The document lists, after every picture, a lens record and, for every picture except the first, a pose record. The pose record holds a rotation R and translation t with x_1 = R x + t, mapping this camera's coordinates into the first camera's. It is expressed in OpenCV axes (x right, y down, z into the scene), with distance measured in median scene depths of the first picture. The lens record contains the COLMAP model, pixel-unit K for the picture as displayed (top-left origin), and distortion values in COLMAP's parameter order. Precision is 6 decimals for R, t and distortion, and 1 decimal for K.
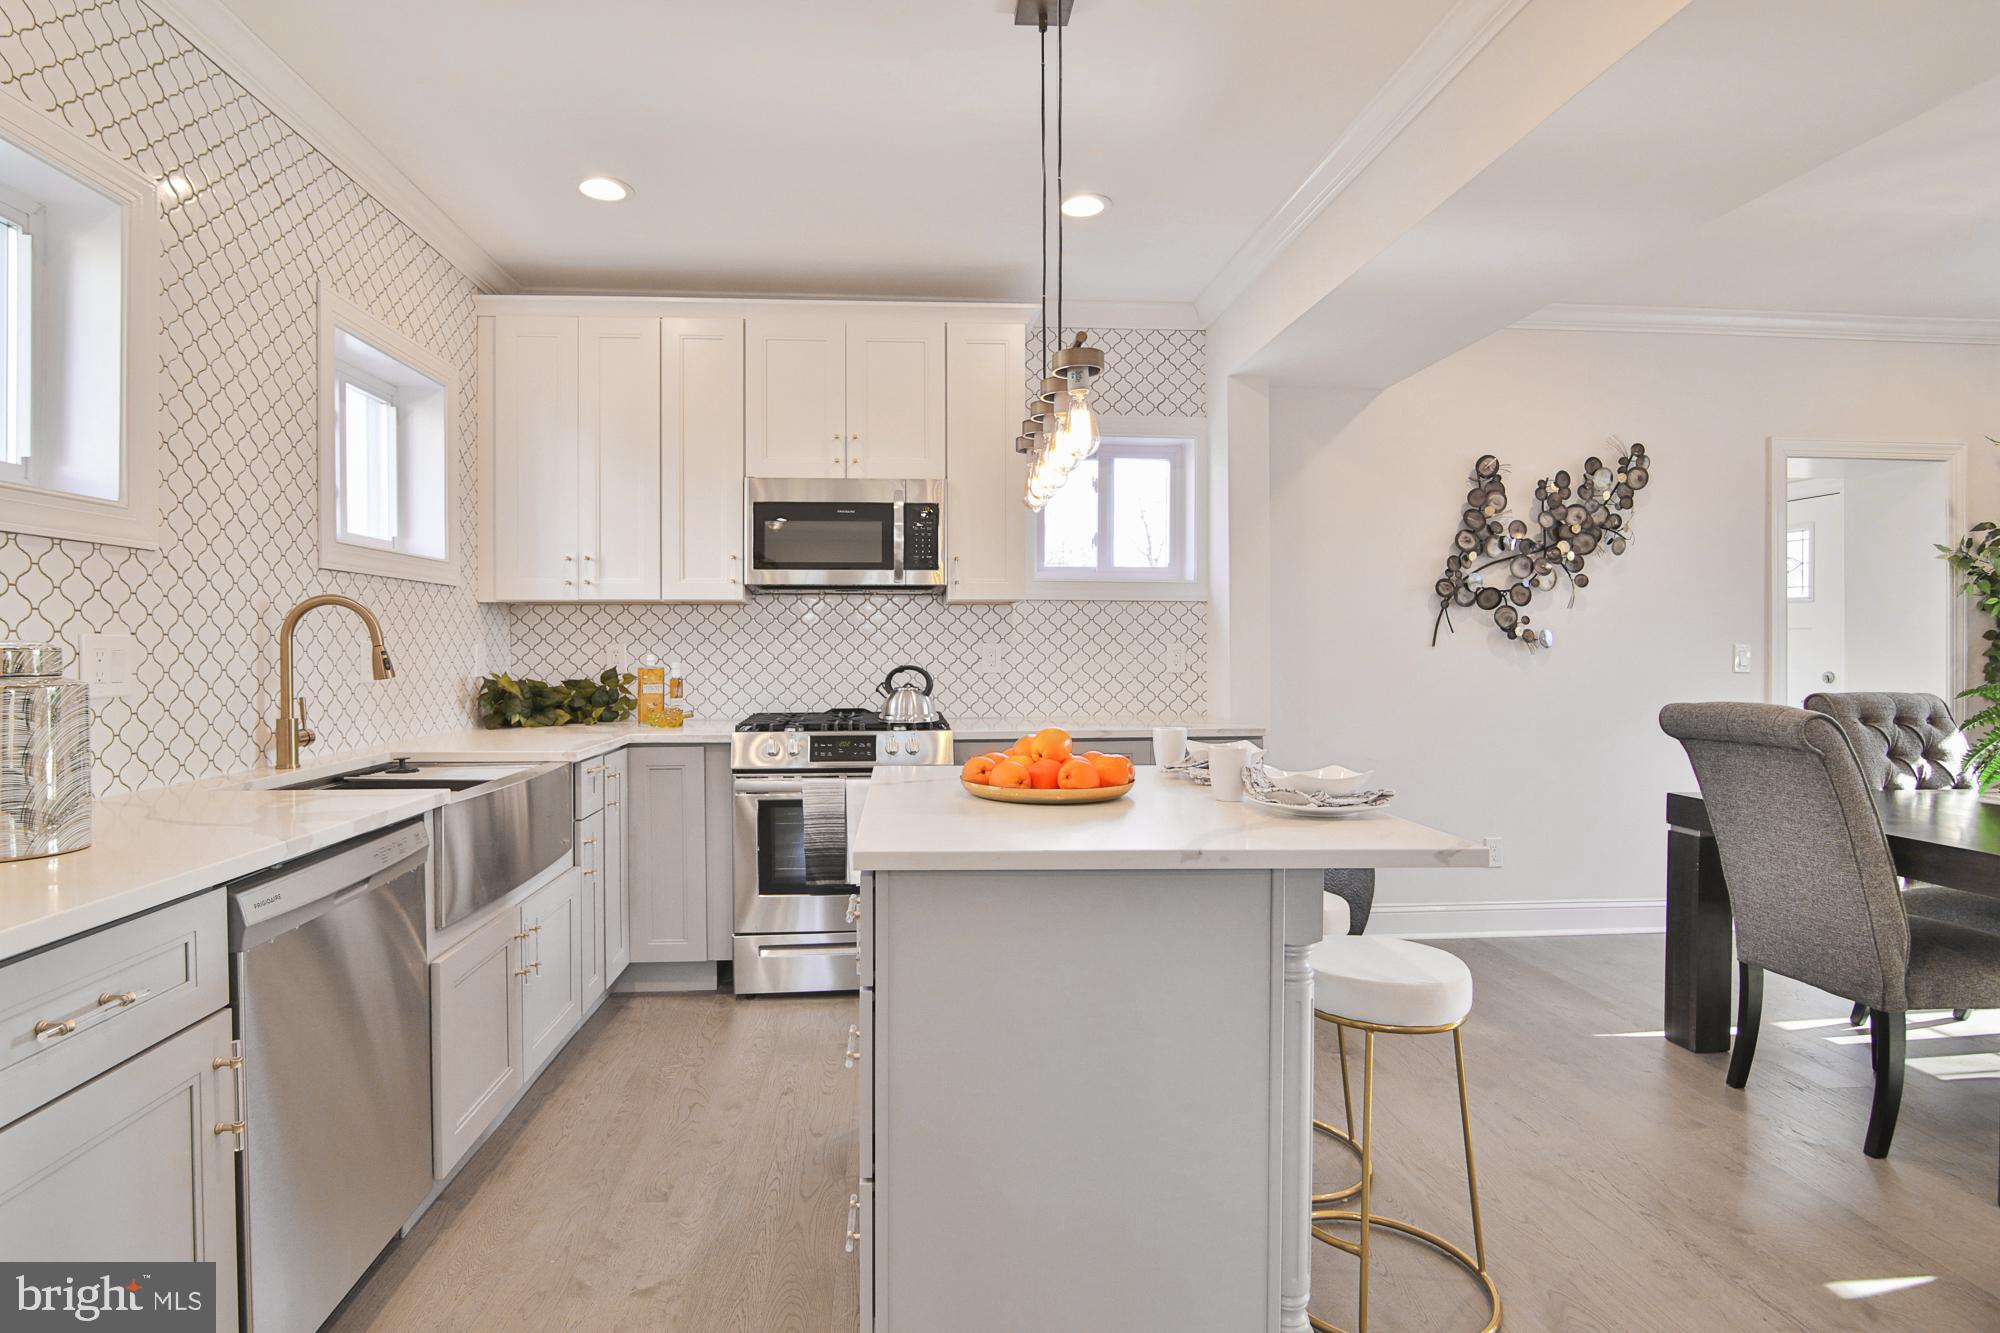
lens RADIAL K [[975.1, 0, 968.5], [0, 975.1, 657.8], [0, 0, 1]] dist [-0.011569, -0.000450]
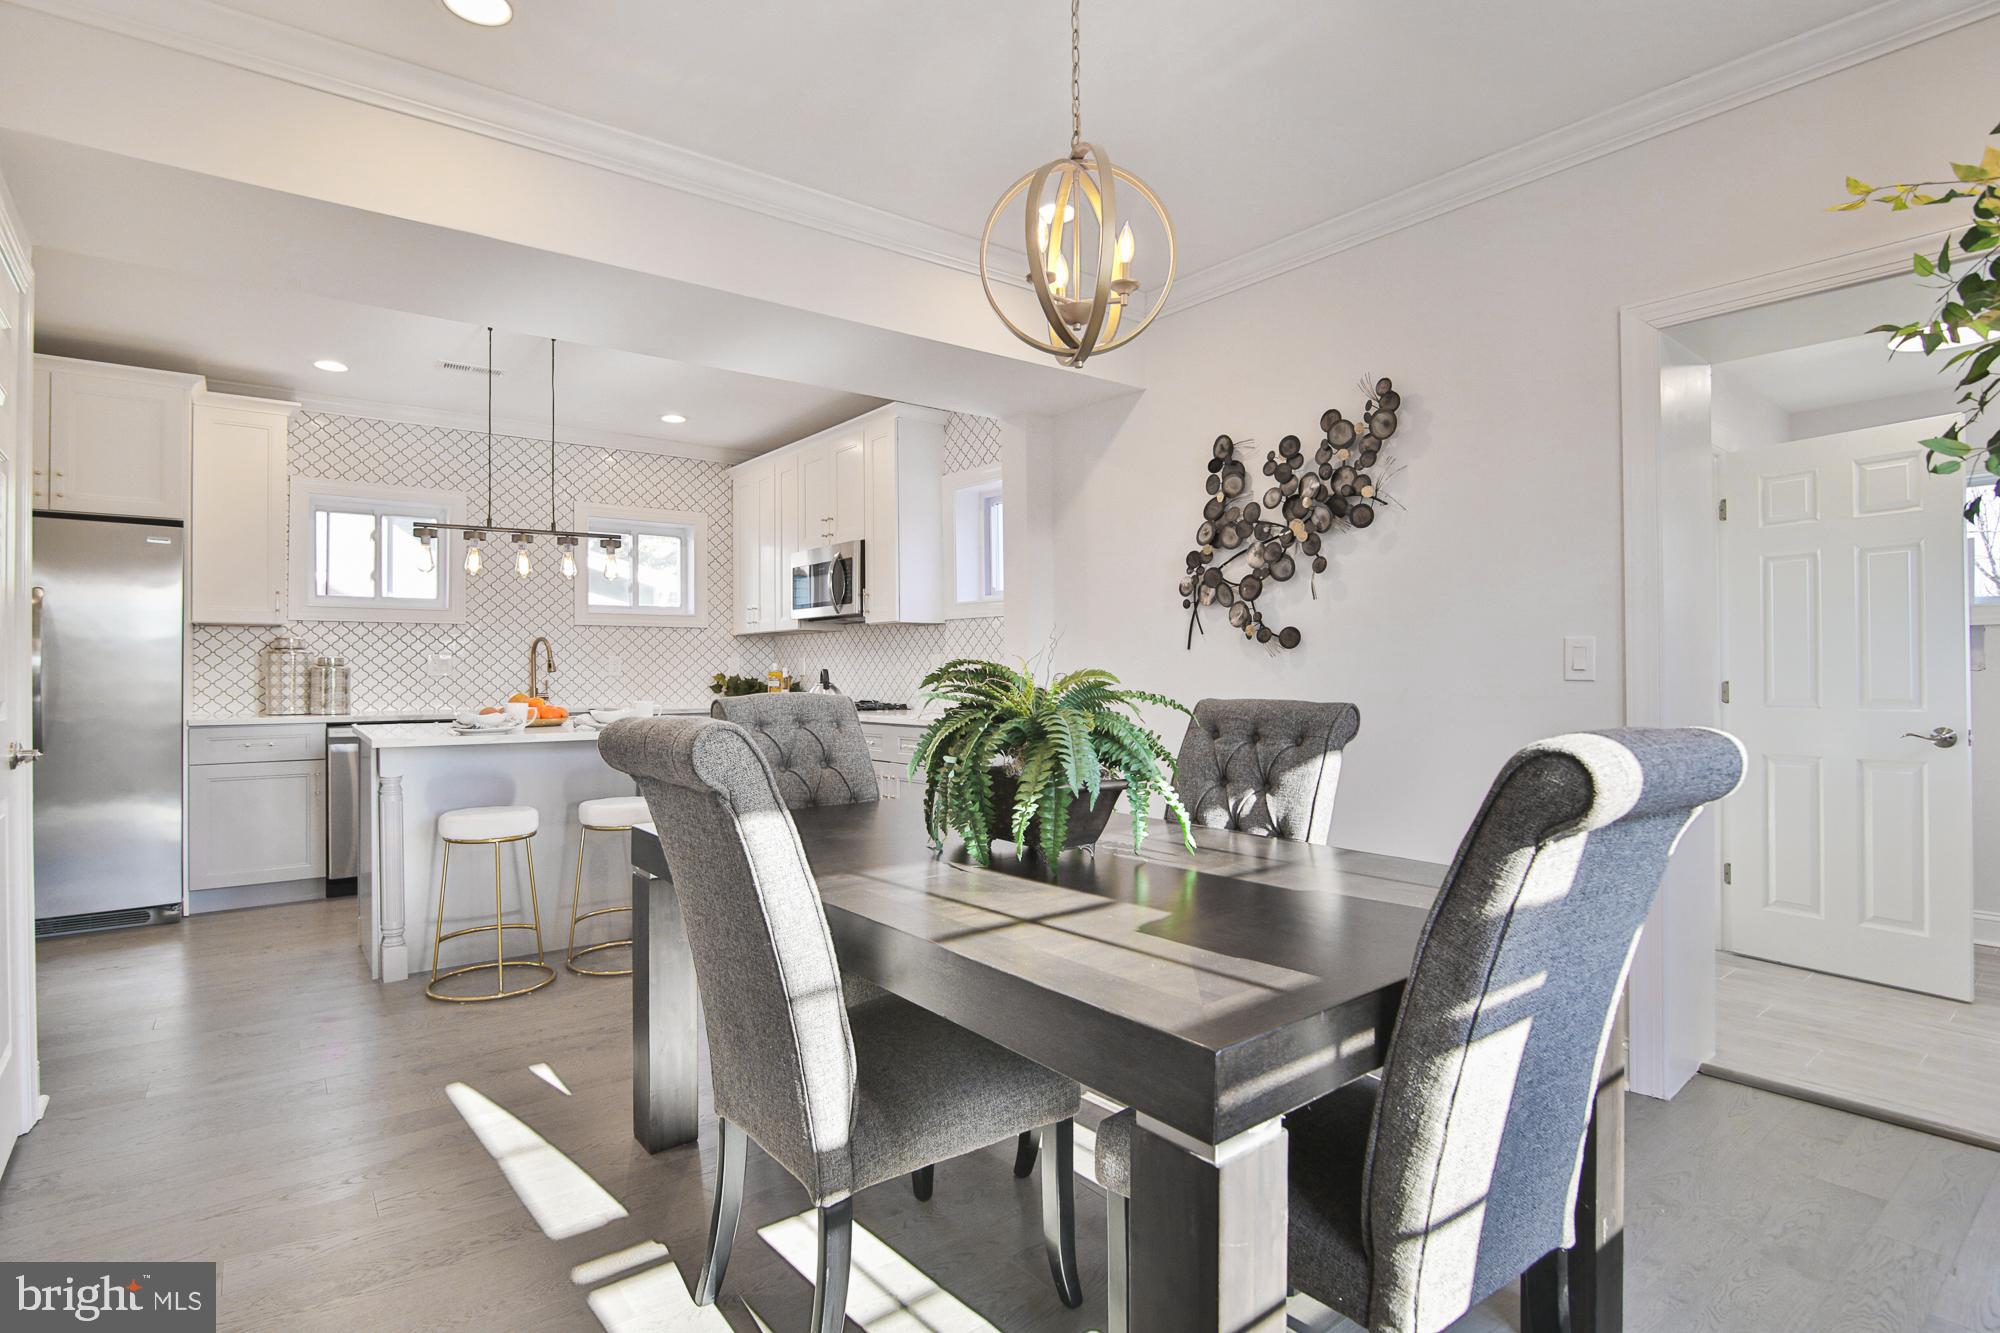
lens RADIAL K [[975.1, 0, 987.7], [0, 975.1, 664.5], [0, 0, 1]] dist [-0.011569, -0.000450]
pose [[0.575635, -0.008696, -0.817661, 1.260915], [-0.008289, 0.999830, -0.016468, 0.022102], [0.817665, 0.016257, 0.575465, 0.337513]]
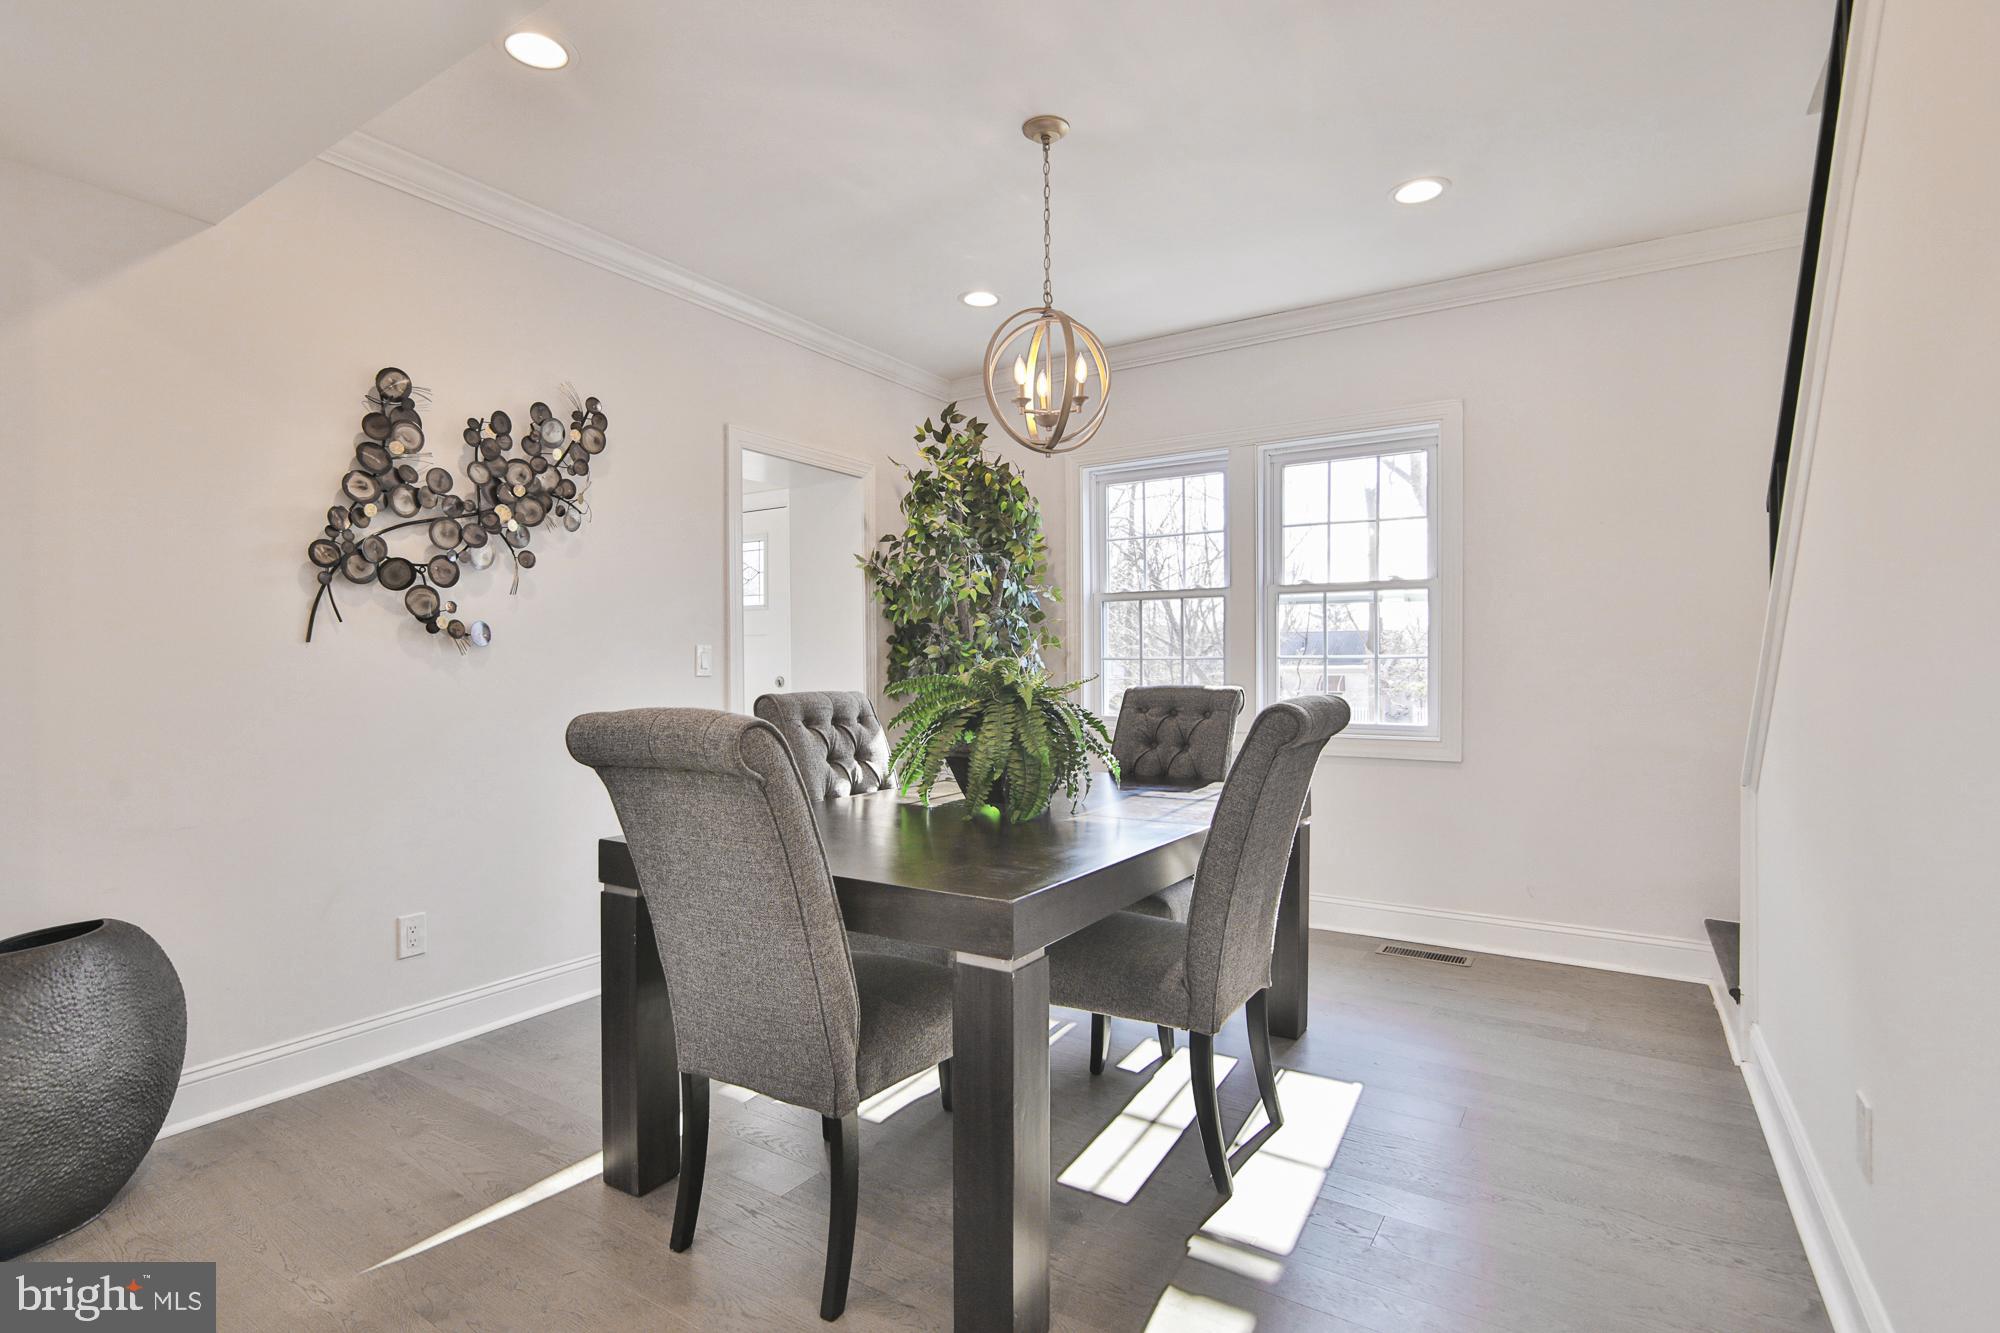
lens RADIAL K [[975.1, 0, 989.1], [0, 975.1, 664.9], [0, 0, 1]] dist [-0.011569, -0.000450]
pose [[0.593259, -0.003680, 0.805003, 0.251086], [0.013296, 0.999898, -0.005228, 0.014837], [-0.804902, 0.013805, 0.593248, 0.273015]]
